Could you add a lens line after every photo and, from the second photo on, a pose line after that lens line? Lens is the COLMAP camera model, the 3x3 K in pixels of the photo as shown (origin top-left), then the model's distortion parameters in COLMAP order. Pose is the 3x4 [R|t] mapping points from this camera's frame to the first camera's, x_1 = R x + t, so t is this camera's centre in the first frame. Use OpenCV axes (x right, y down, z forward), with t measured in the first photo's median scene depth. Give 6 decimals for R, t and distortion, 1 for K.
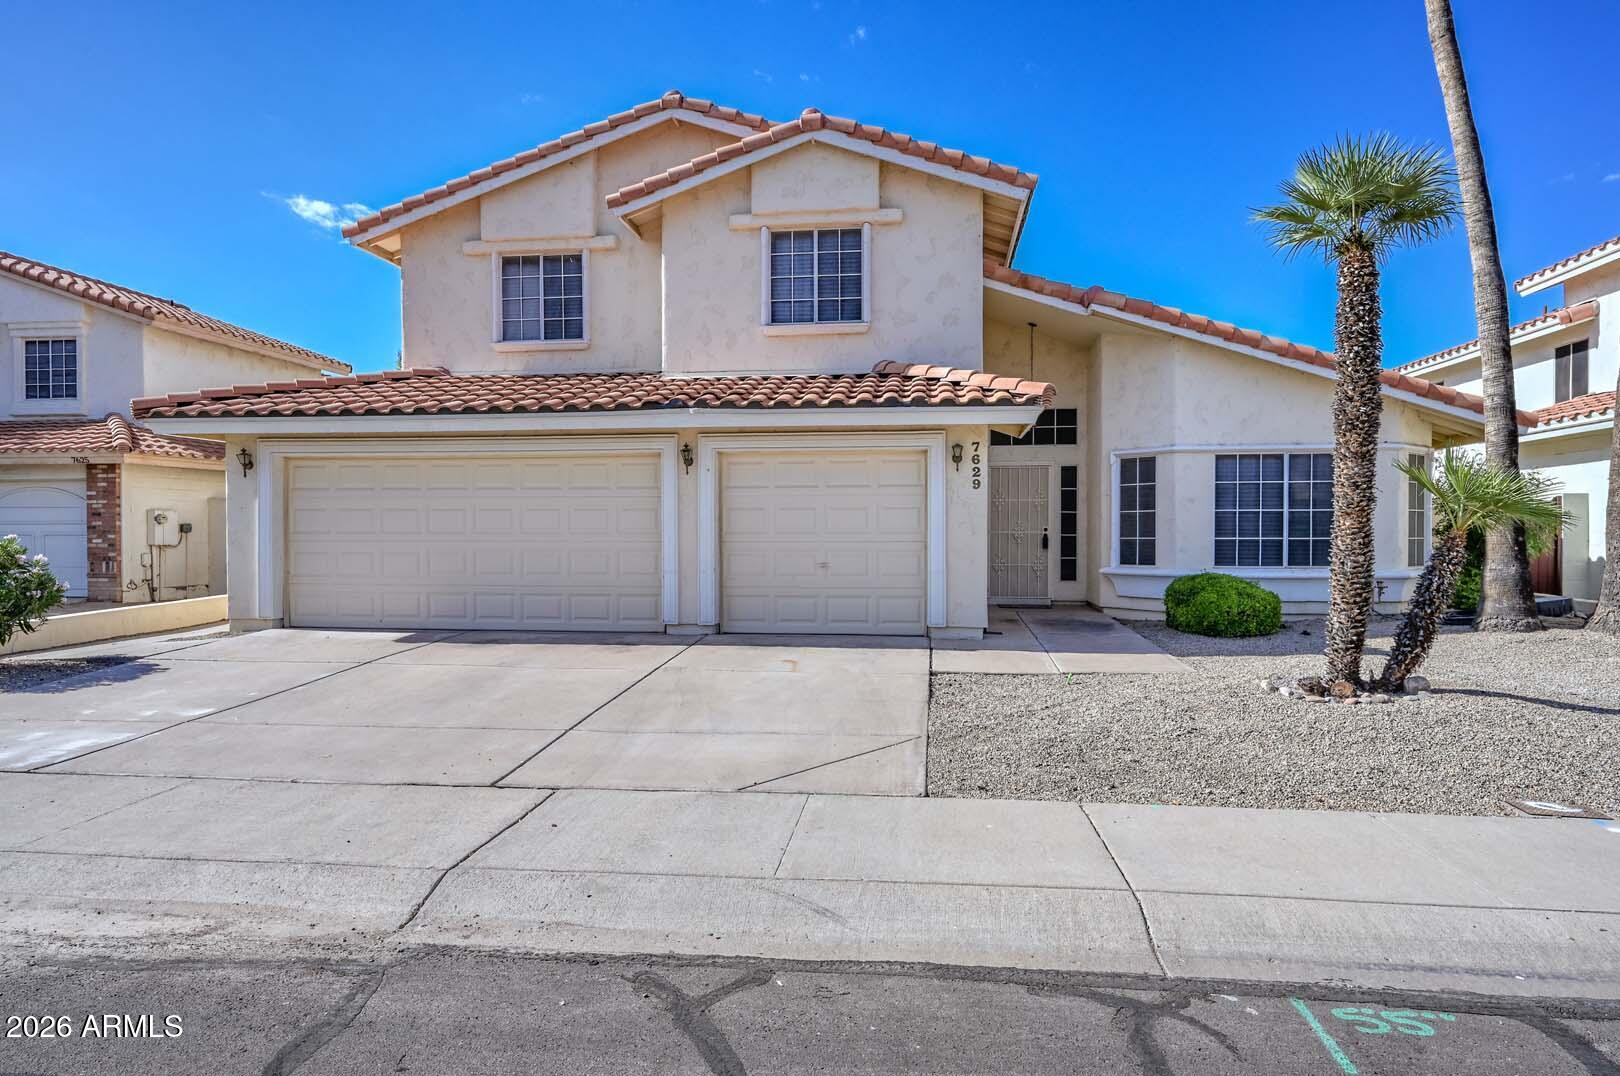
lens RADIAL K [[930.4, 0, 809.2], [0, 930.4, 544.4], [0, 0, 1]] dist [0.004903, 0.001204]
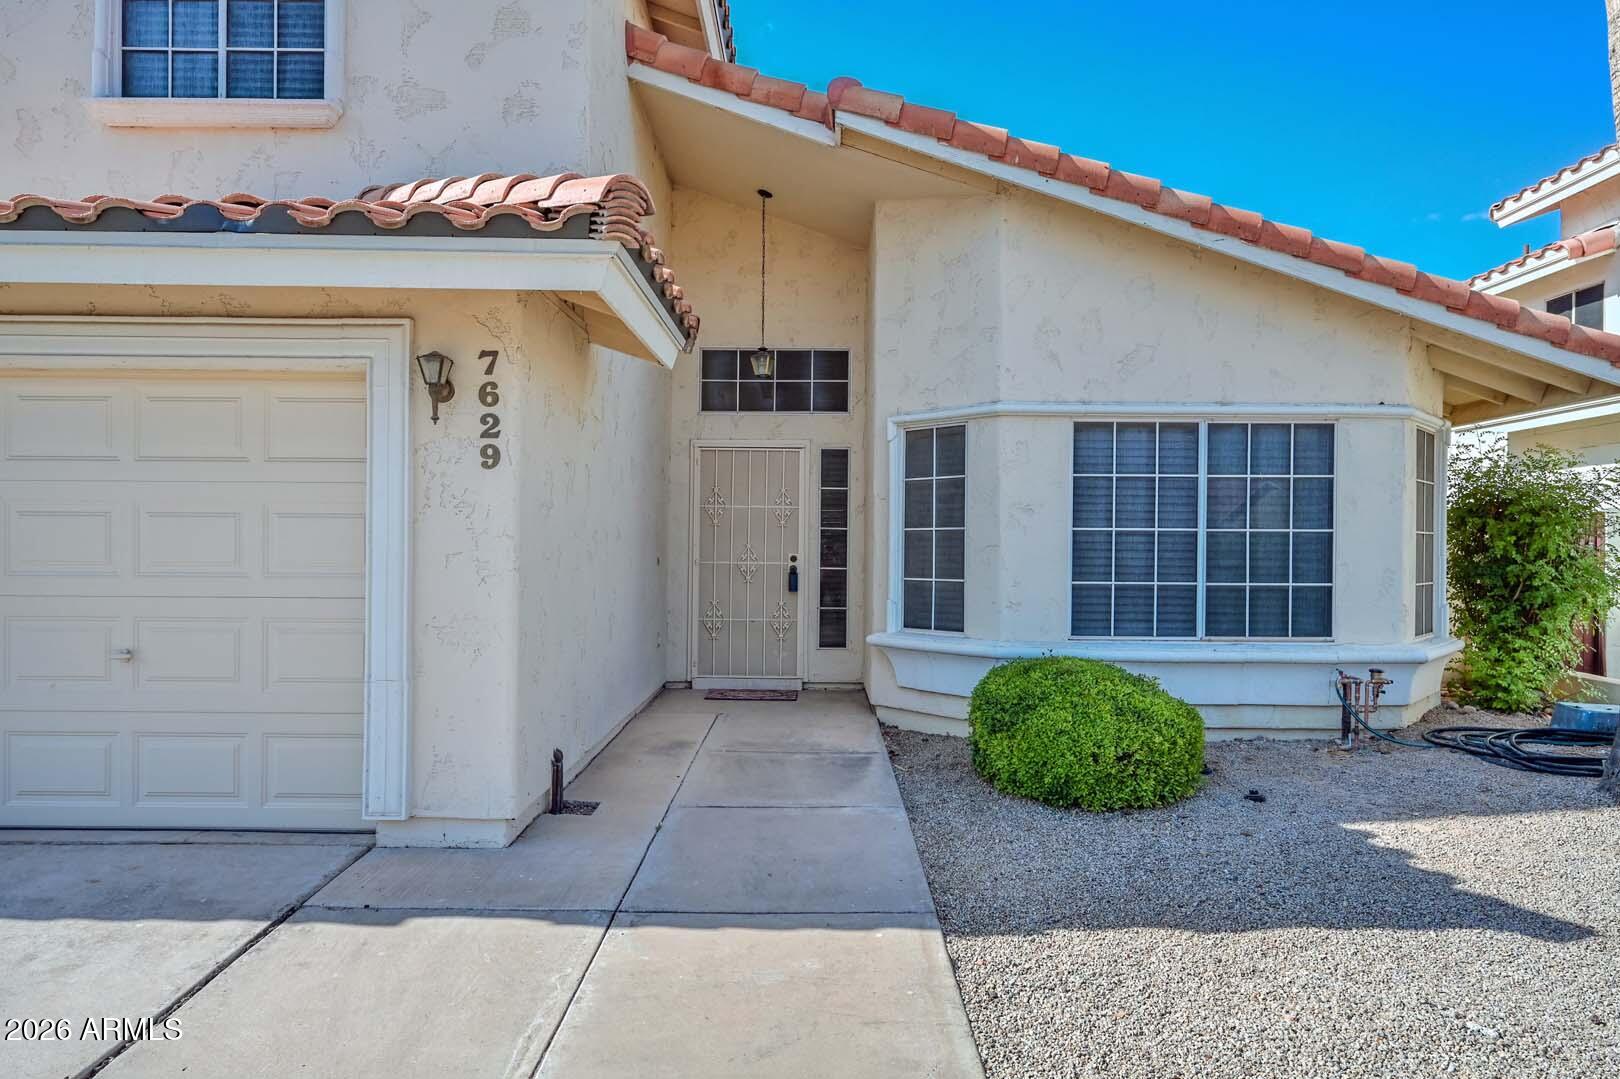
lens RADIAL K [[930.4, 0, 807.4], [0, 930.4, 545.5], [0, 0, 1]] dist [0.004903, 0.001204]
pose [[0.992953, 0.009028, 0.118163, 0.236676], [-0.007537, 0.999886, -0.013059, -0.020145], [-0.118268, 0.012076, 0.992908, 0.522542]]
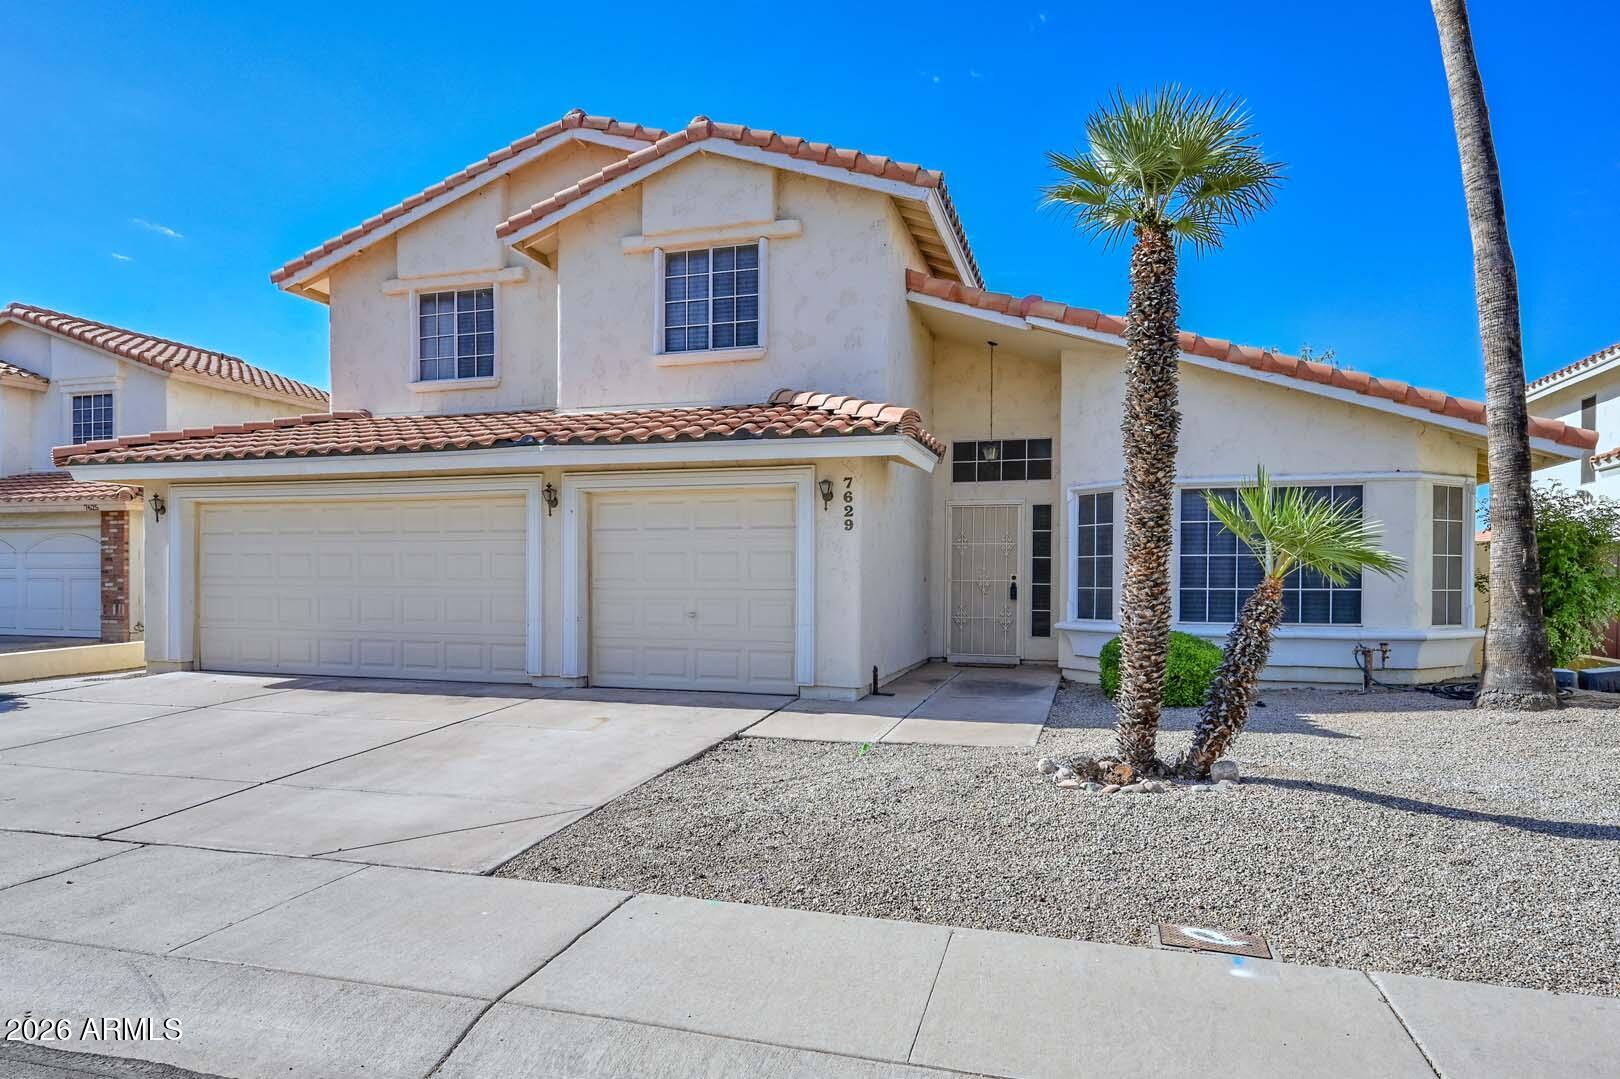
lens RADIAL K [[993.3, 0, 781.3], [0, 993.3, 589.2], [0, 0, 1]] dist [0.002599, 0.006774]
pose [[0.982797, 0.006880, -0.184560, 0.257666], [-0.007777, 0.999961, -0.004136, 0.000471], [0.184525, 0.005500, 0.982812, 0.054876]]
